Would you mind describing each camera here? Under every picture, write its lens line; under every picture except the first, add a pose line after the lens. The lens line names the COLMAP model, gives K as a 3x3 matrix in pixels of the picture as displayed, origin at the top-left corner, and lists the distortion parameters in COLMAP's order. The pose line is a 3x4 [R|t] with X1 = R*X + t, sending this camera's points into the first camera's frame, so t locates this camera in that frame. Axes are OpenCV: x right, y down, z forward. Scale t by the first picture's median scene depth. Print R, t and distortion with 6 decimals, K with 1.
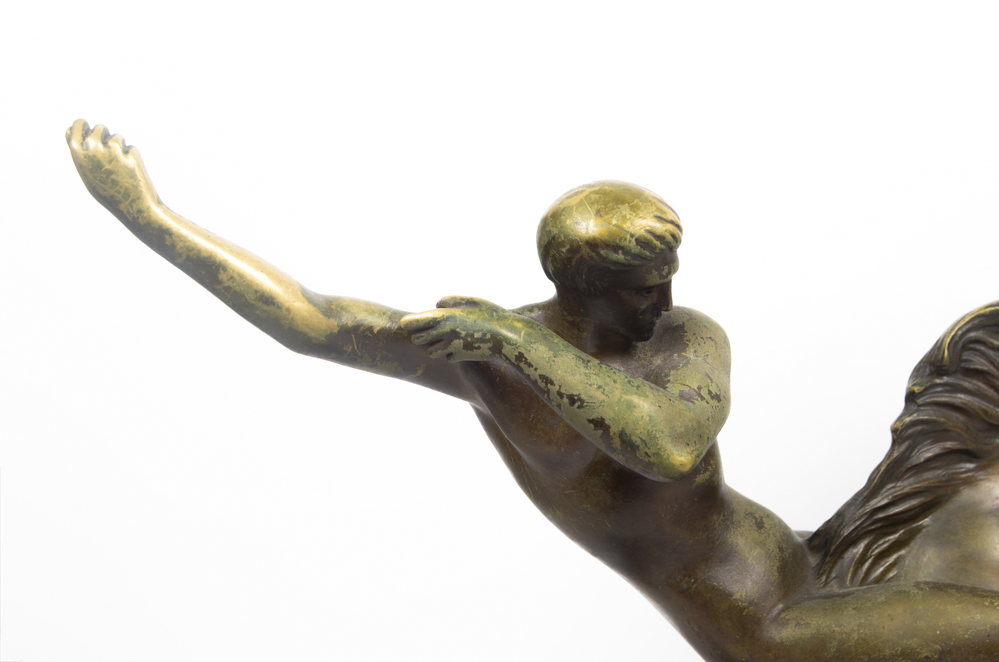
lens RADIAL K [[1446.9, 0, 500.0], [0, 1446.9, 332.2], [0, 0, 1]] dist [0.002704, 0.000000]
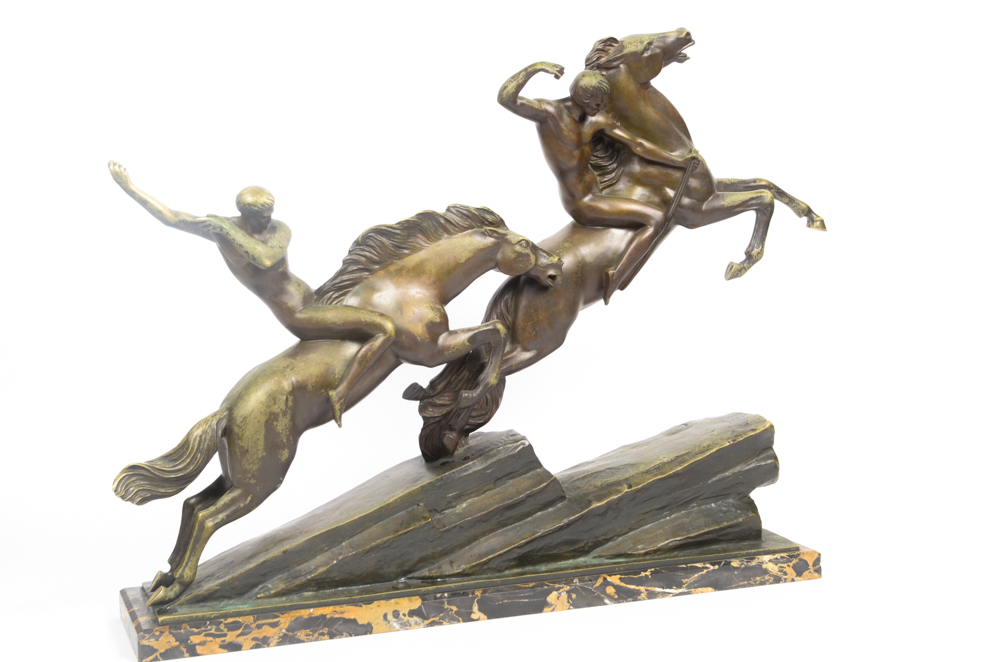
lens RADIAL K [[1446.9, 0, 496.6], [0, 1446.9, 333.7], [0, 0, 1]] dist [0.002704, 0.000000]
pose [[0.988798, 0.074451, 0.129367, 0.224852], [-0.090099, 0.988720, 0.119649, -0.223102], [-0.118999, -0.129964, 0.984352, -2.655776]]
